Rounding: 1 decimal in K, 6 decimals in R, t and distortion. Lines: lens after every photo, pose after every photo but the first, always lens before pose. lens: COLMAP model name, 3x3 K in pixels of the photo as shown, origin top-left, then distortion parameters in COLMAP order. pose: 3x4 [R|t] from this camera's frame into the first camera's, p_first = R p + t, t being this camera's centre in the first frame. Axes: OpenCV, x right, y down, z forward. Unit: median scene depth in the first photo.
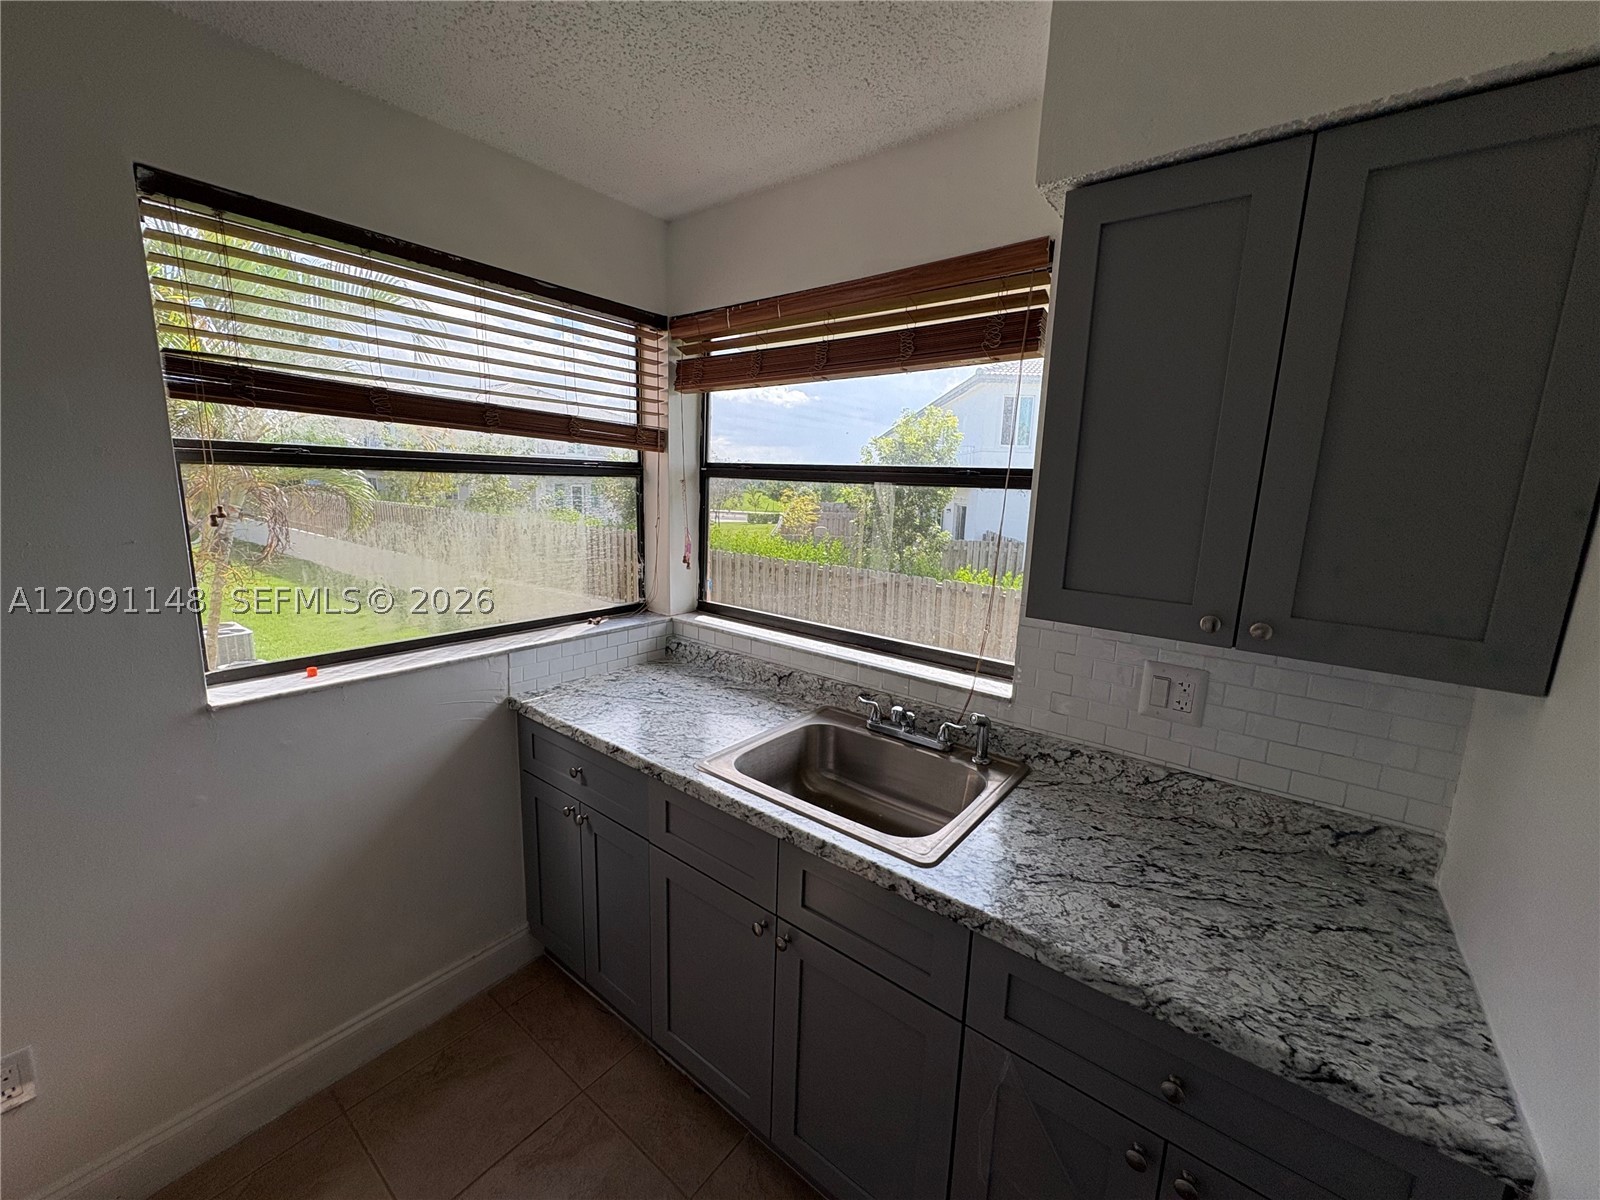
lens RADIAL K [[636.1, 0, 805.4], [0, 636.1, 599.7], [0, 0, 1]] dist [0.001546, 0.000421]
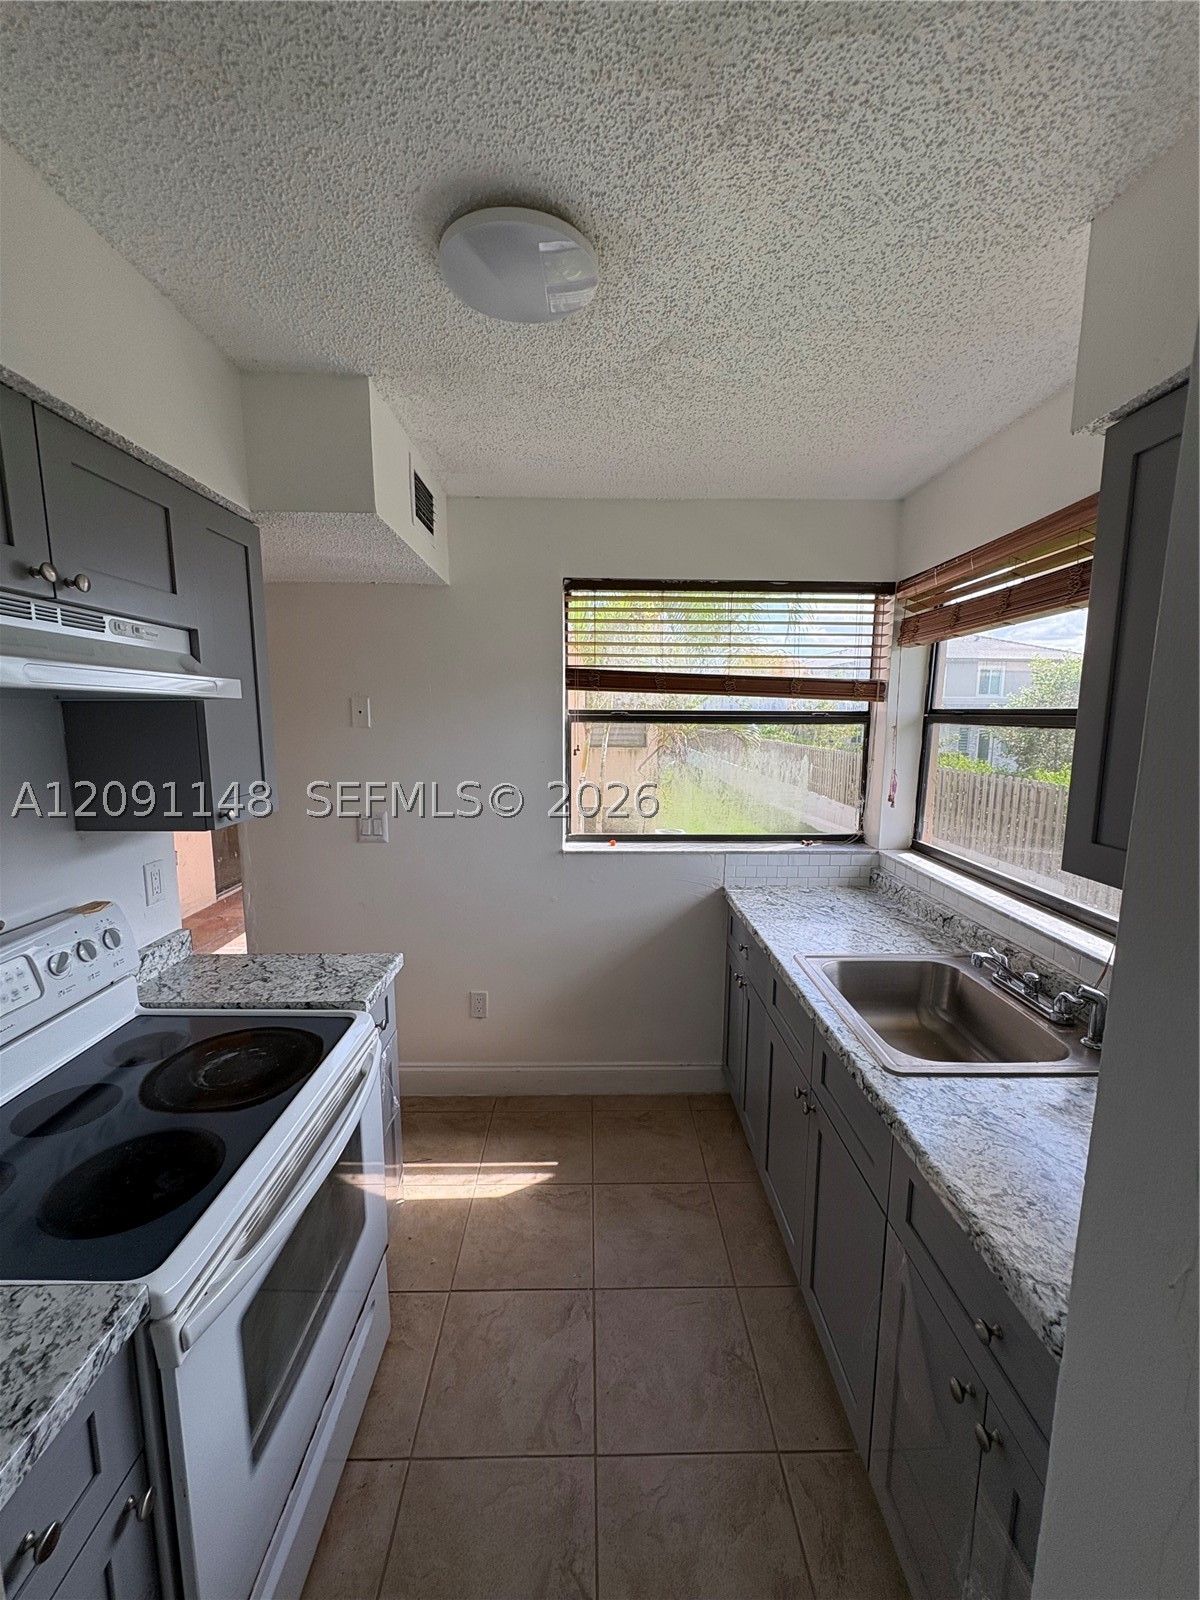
lens RADIAL K [[636.1, 0, 602.3], [0, 636.1, 803.7], [0, 0, 1]] dist [0.001546, 0.000421]
pose [[0.626652, 0.080395, -0.775142, 0.421317], [-0.128552, 0.991702, -0.001070, 0.012937], [0.768623, 0.100317, 0.631787, -0.080670]]
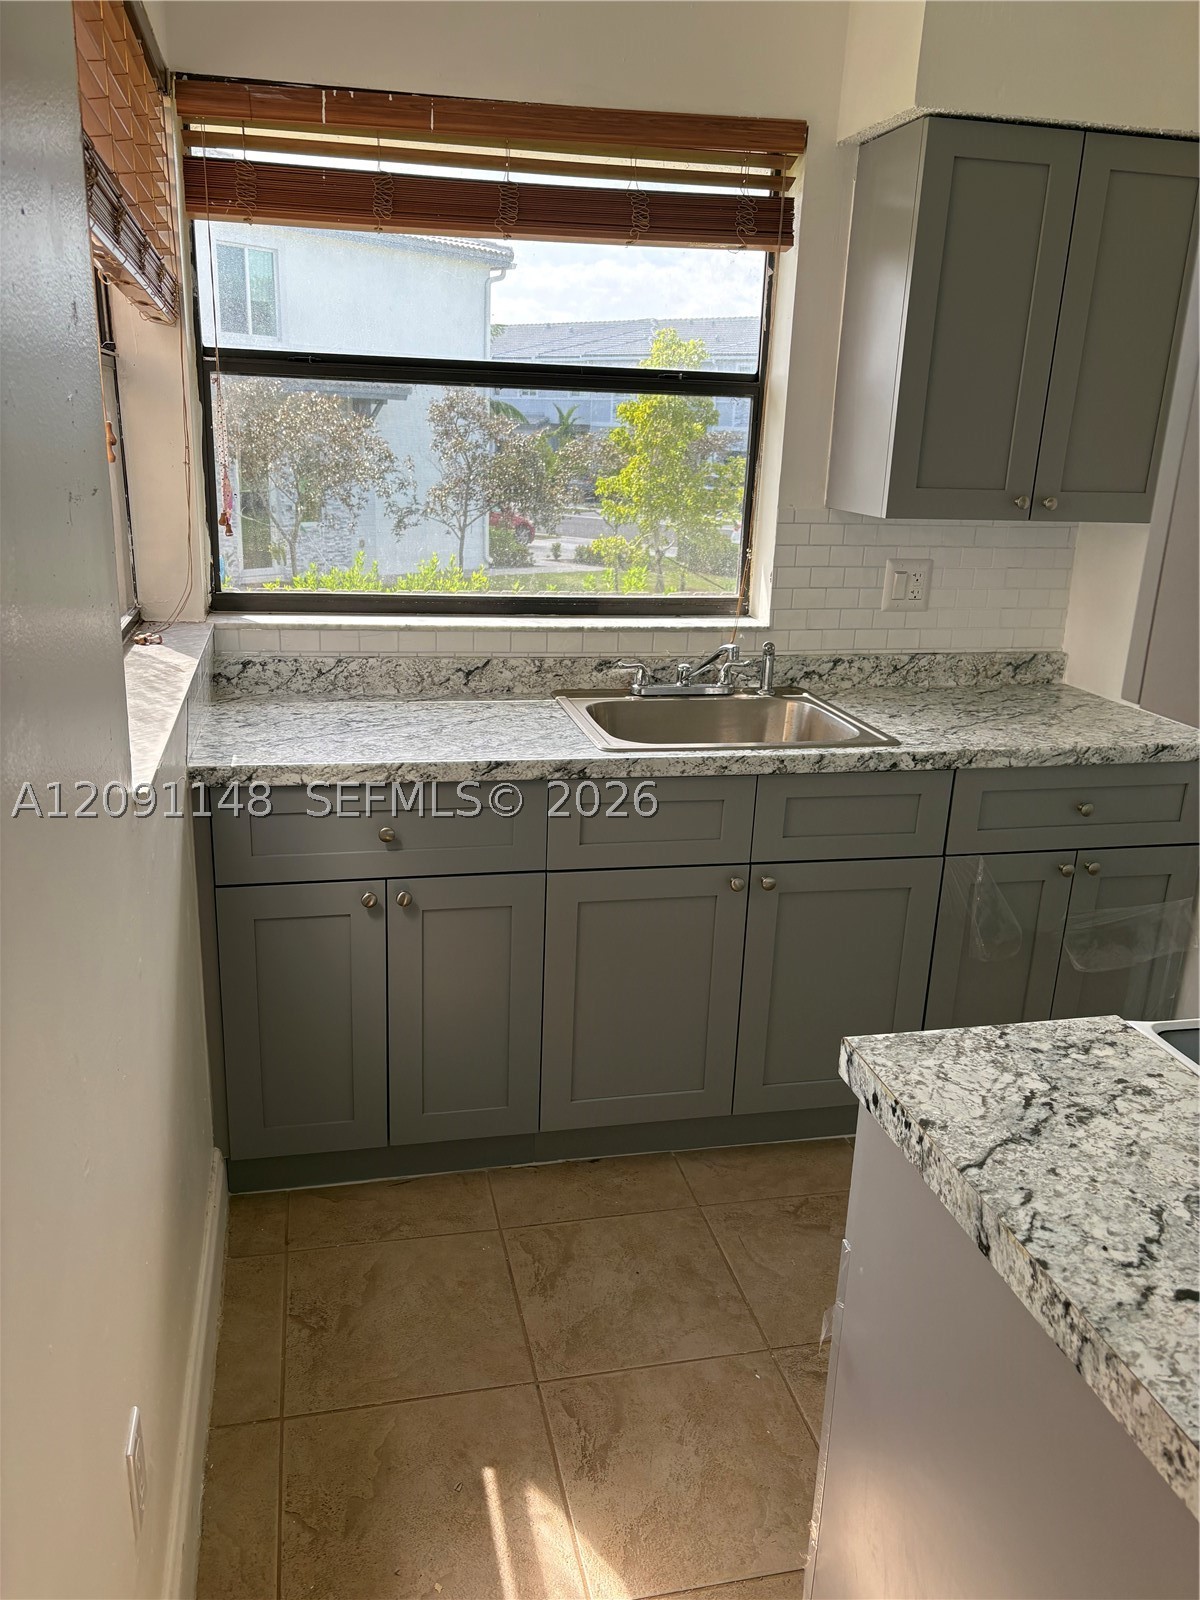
lens RADIAL K [[1213.0, 0, 590.8], [0, 1213.0, 803.0], [0, 0, 1]] dist [0.037753, -0.013370]
pose [[0.637658, -0.239519, 0.732136, -1.067779], [0.128582, 0.970192, 0.205410, 0.003521], [-0.759512, -0.036842, 0.649449, 0.005307]]
